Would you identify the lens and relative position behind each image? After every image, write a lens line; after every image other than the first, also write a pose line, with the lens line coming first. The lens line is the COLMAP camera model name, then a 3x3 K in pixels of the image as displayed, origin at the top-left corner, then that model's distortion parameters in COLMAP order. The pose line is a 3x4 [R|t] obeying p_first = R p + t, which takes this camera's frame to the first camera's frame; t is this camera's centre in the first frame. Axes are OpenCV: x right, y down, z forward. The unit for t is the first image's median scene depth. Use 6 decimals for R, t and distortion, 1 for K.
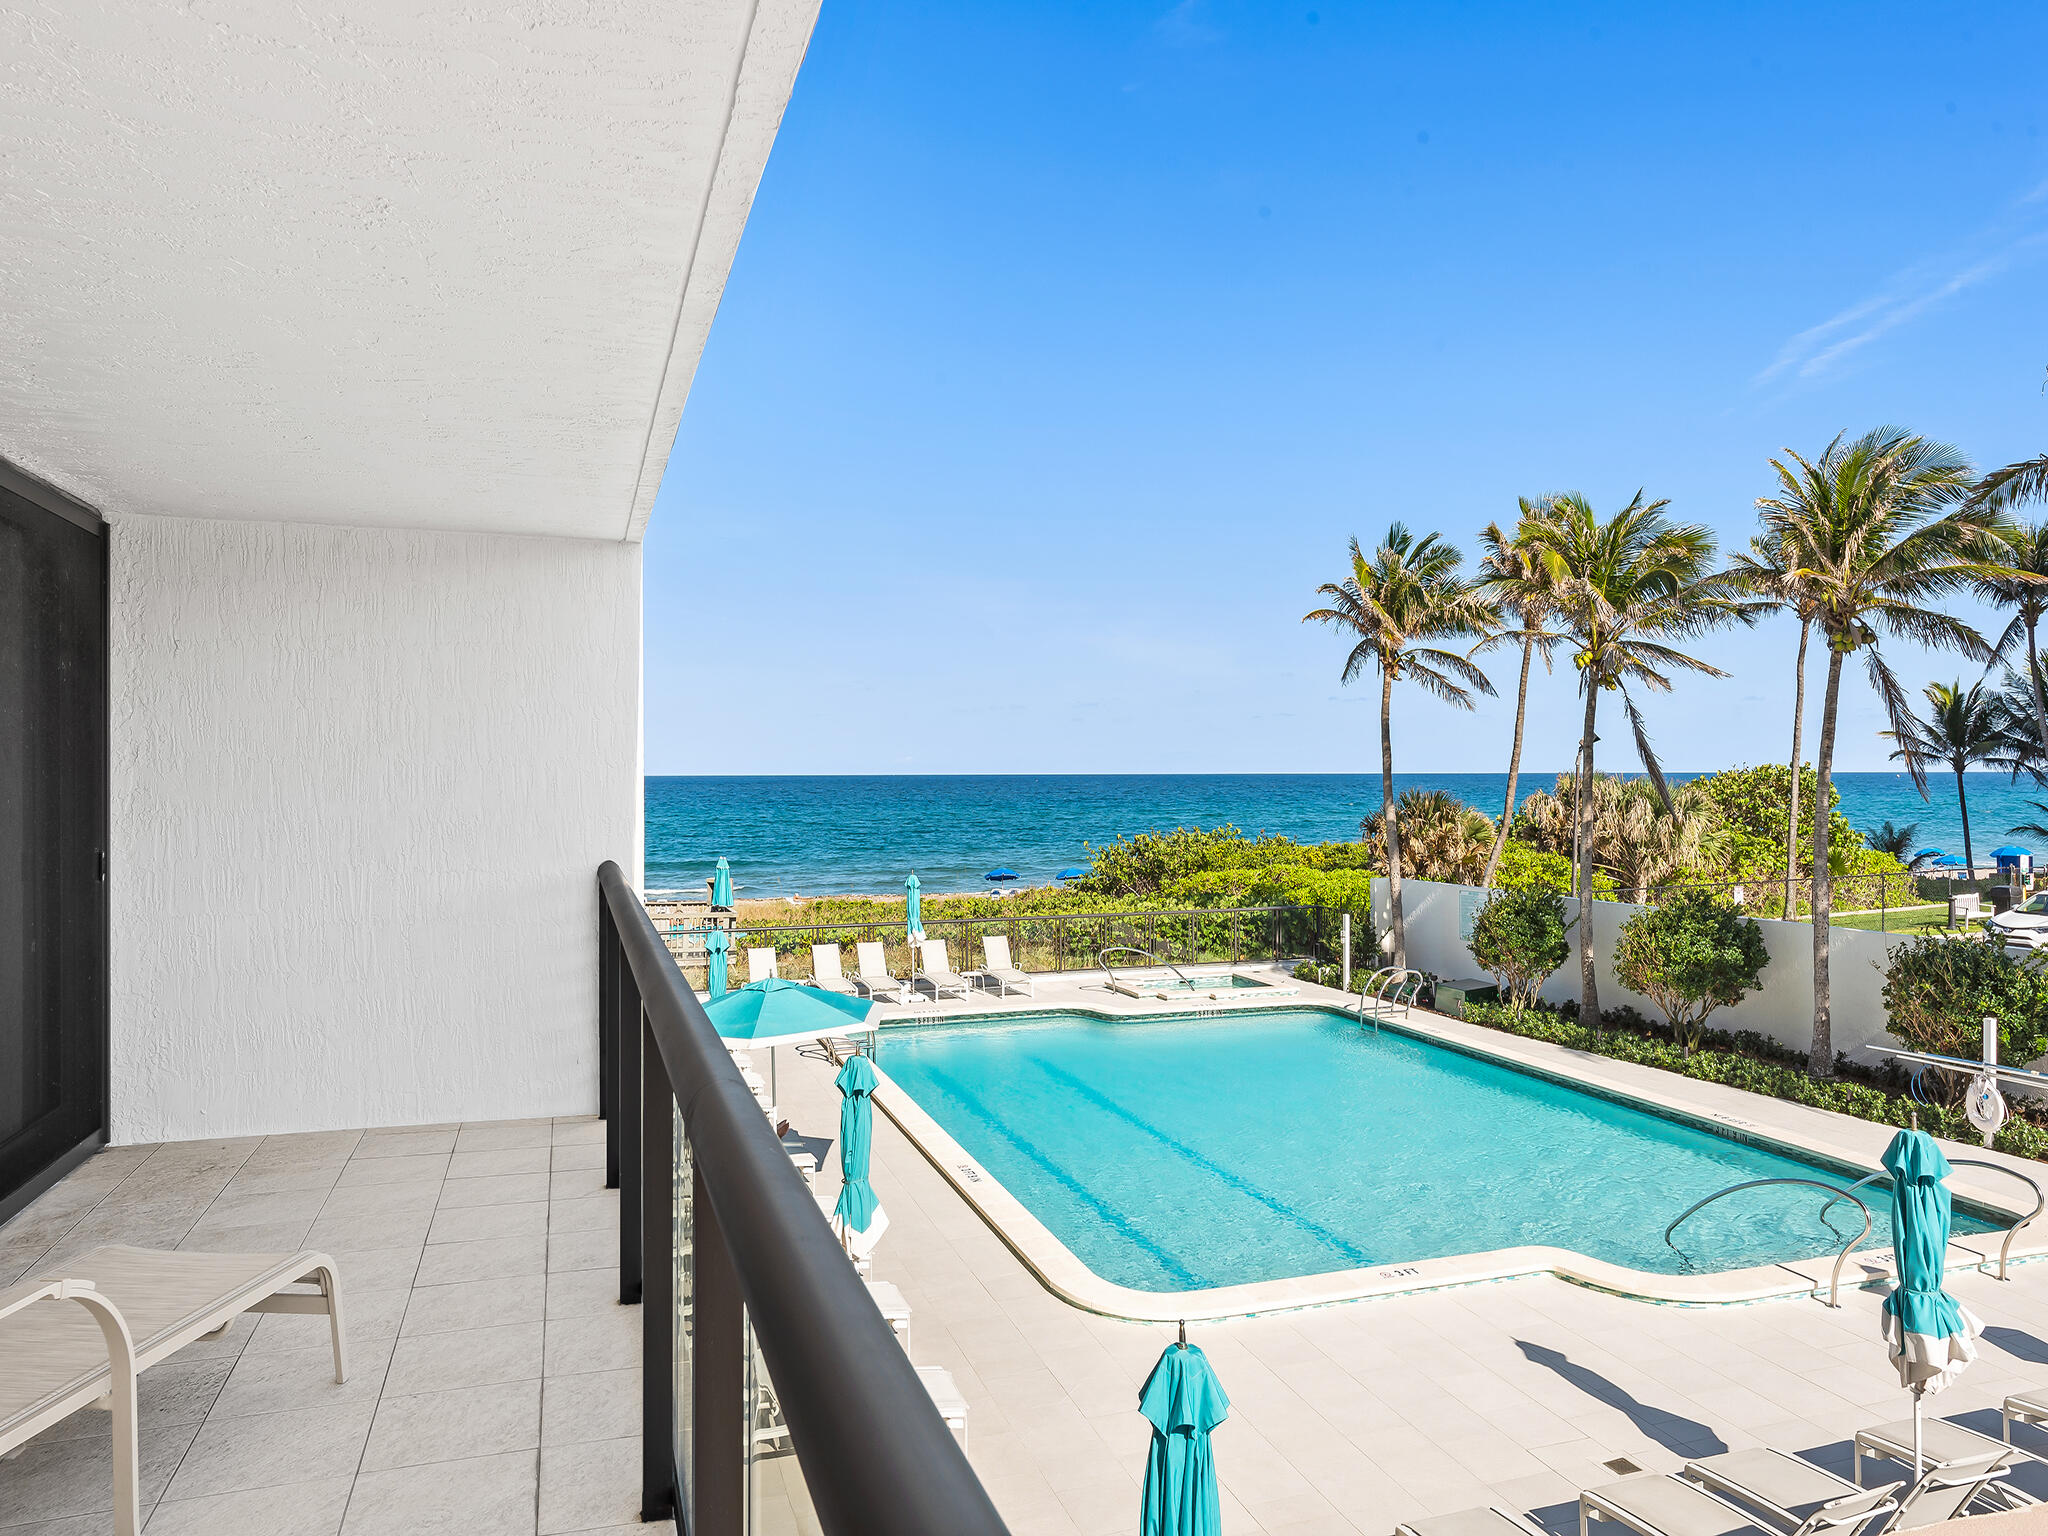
lens RADIAL K [[1375.8, 0, 1024.0], [0, 1375.8, 768.0], [0, 0, 1]] dist [0.021418, -0.002860]
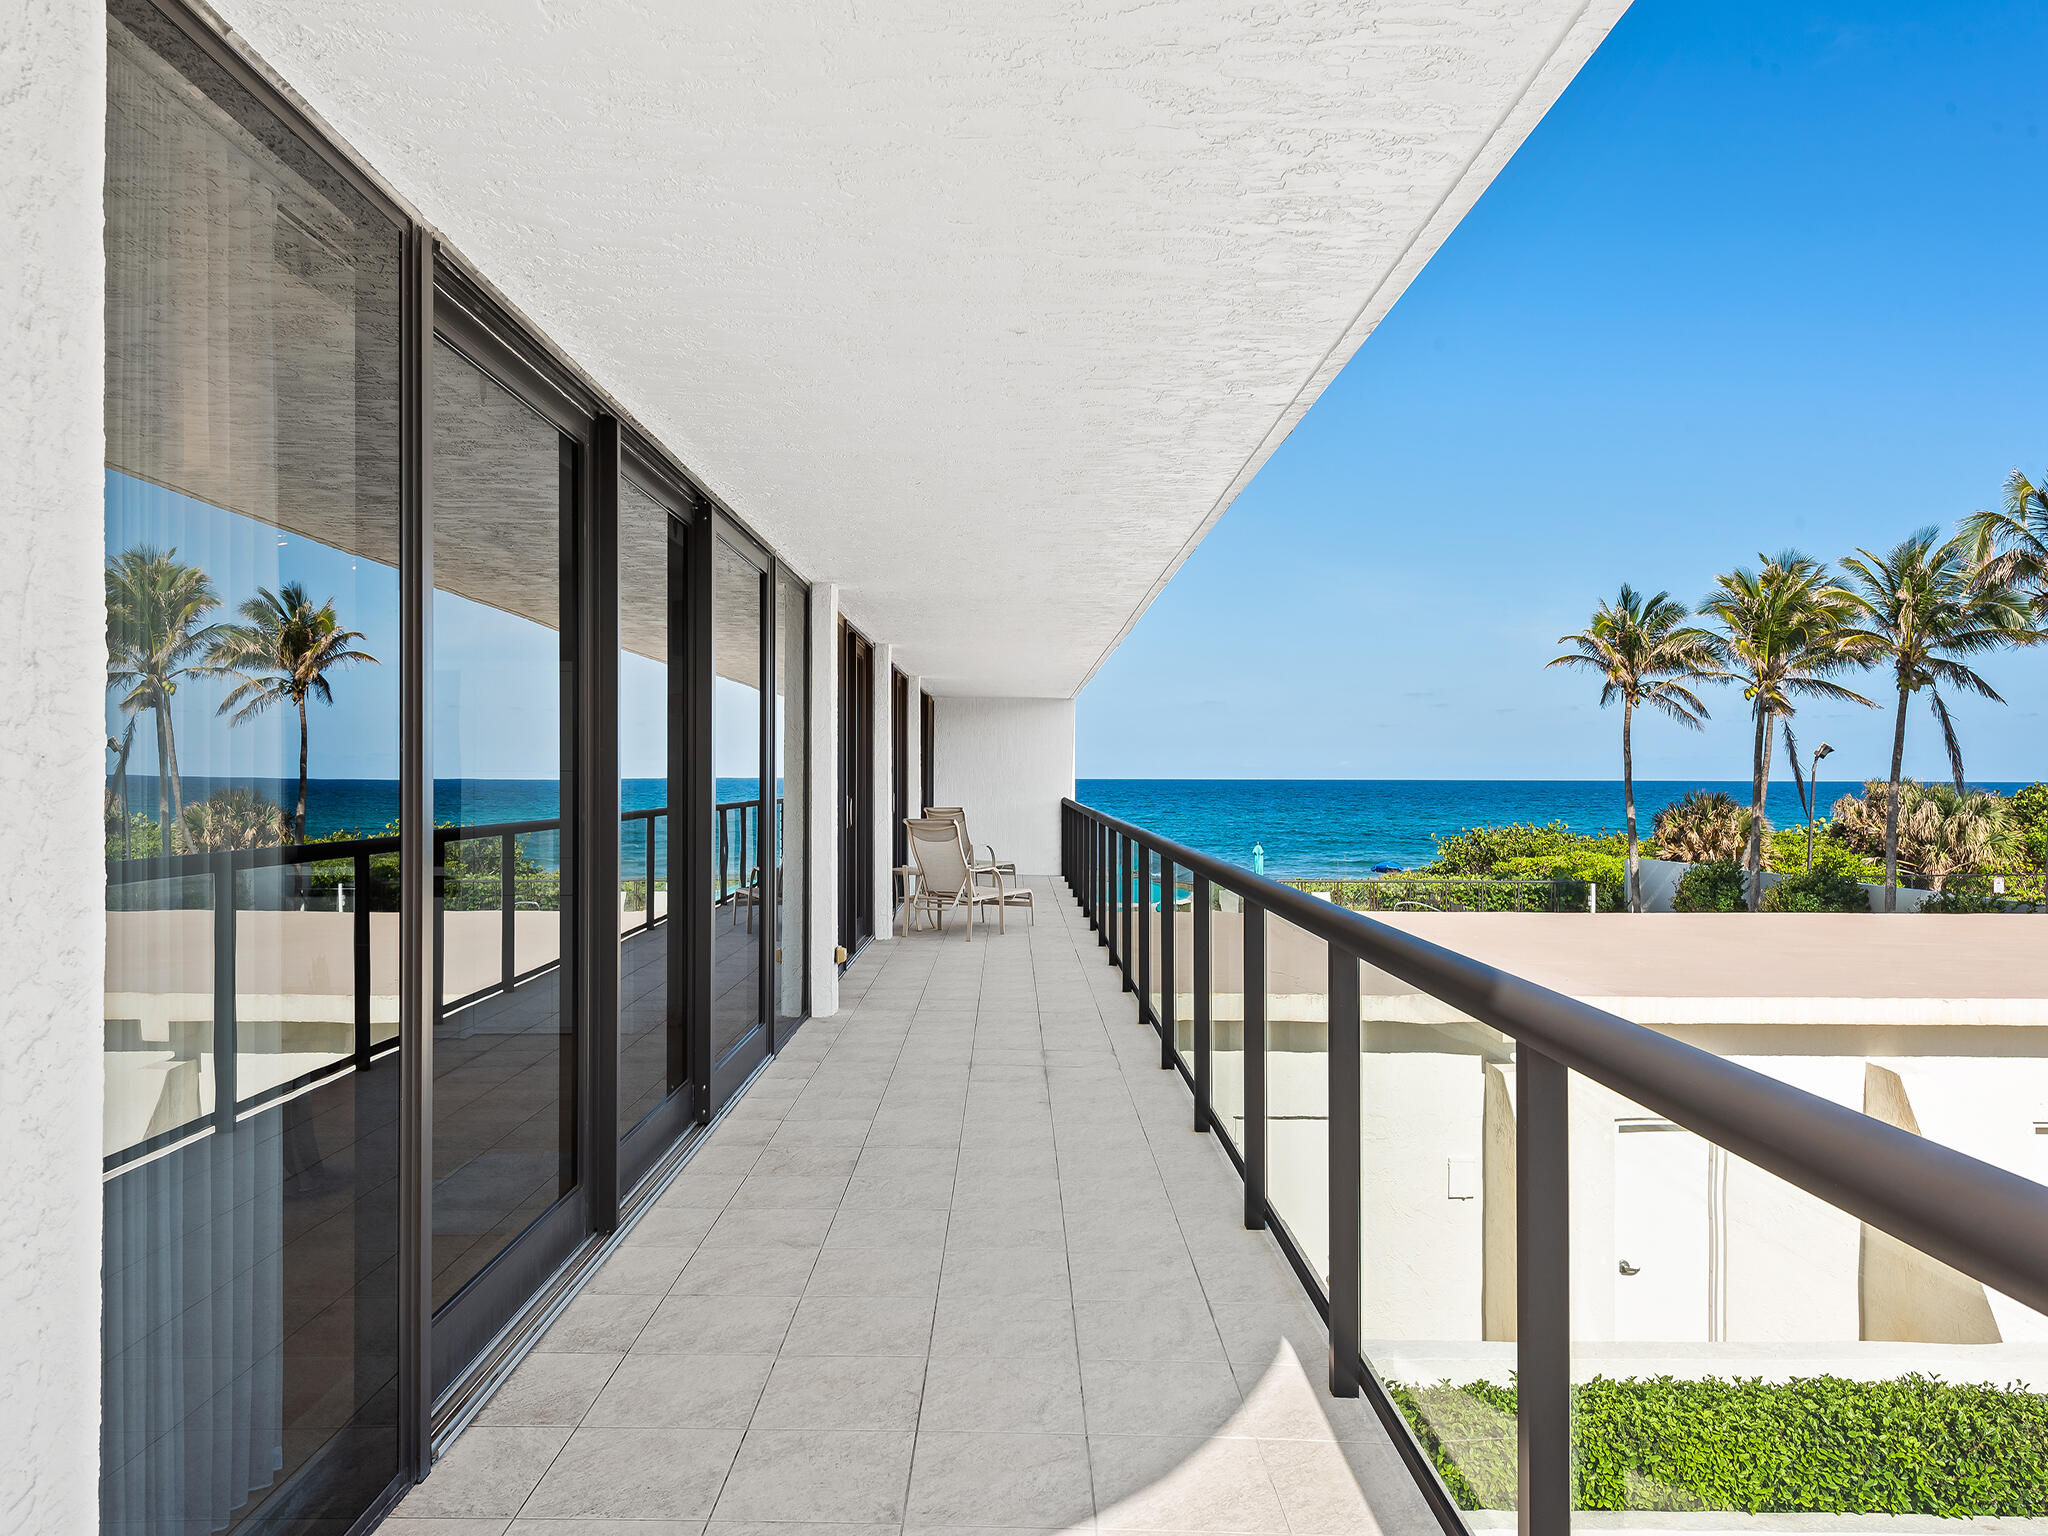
lens RADIAL K [[1375.8, 0, 1024.0], [0, 1375.8, 768.0], [0, 0, 1]] dist [0.021418, -0.002860]
pose [[0.951741, 0.003716, -0.306880, 0.120478], [-0.004651, 0.999987, -0.002314, 0.001118], [0.306868, 0.003629, 0.951745, -0.421007]]
